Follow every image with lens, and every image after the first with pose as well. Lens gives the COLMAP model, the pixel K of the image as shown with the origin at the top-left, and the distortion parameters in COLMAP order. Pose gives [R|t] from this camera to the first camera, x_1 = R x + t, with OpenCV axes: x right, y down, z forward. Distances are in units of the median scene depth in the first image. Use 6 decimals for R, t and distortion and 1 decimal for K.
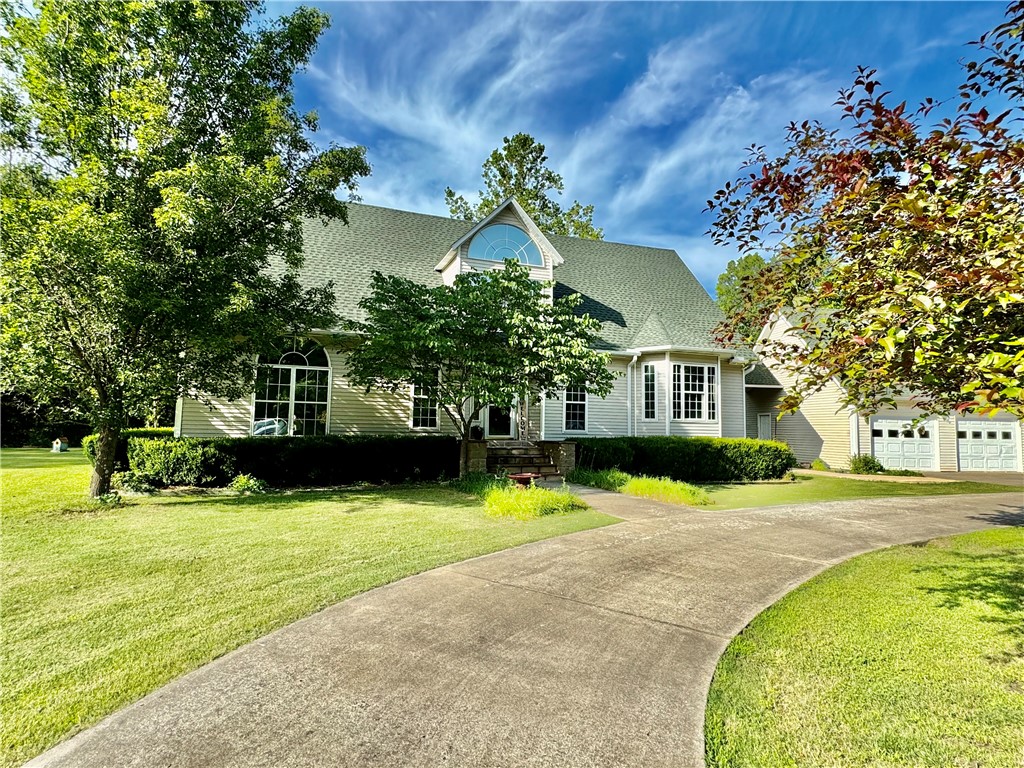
lens RADIAL K [[570.5, 0, 512.0], [0, 570.5, 384.0], [0, 0, 1]] dist [0.032434, 0.000075]
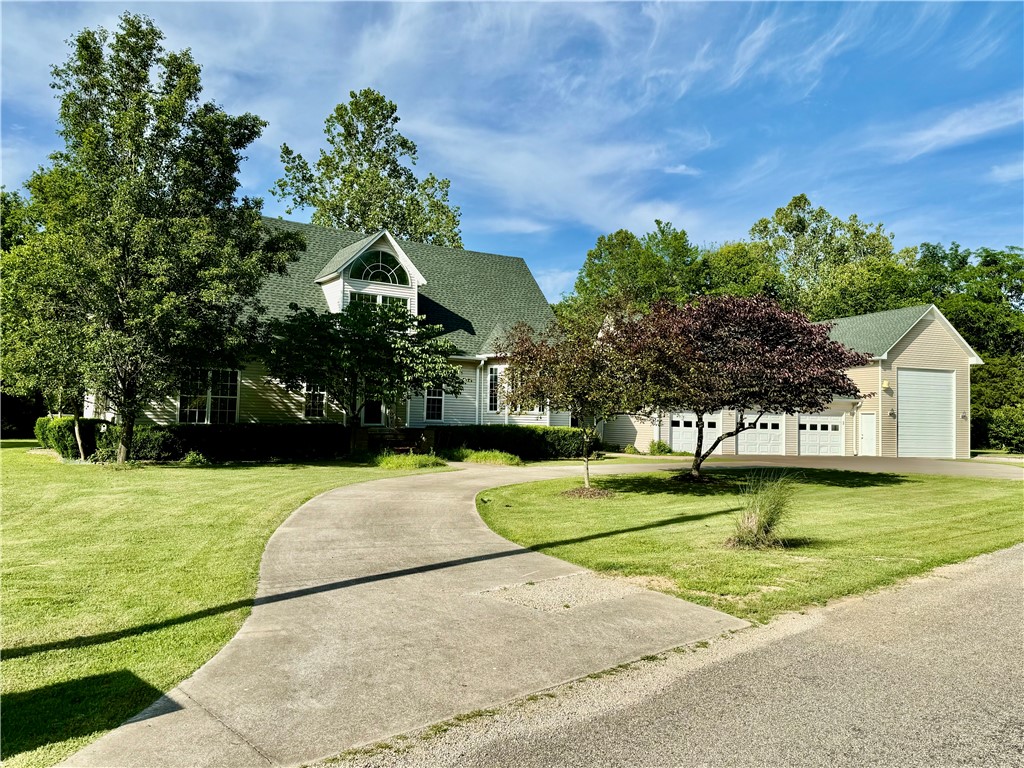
lens RADIAL K [[805.8, 0, 512.0], [0, 805.8, 384.0], [0, 0, 1]] dist [0.206585, 0.000200]
pose [[0.974477, 0.016019, 0.223916, -0.114135], [-0.023930, 0.999180, 0.032661, -0.056752], [-0.223209, -0.037186, 0.974061, -0.725927]]
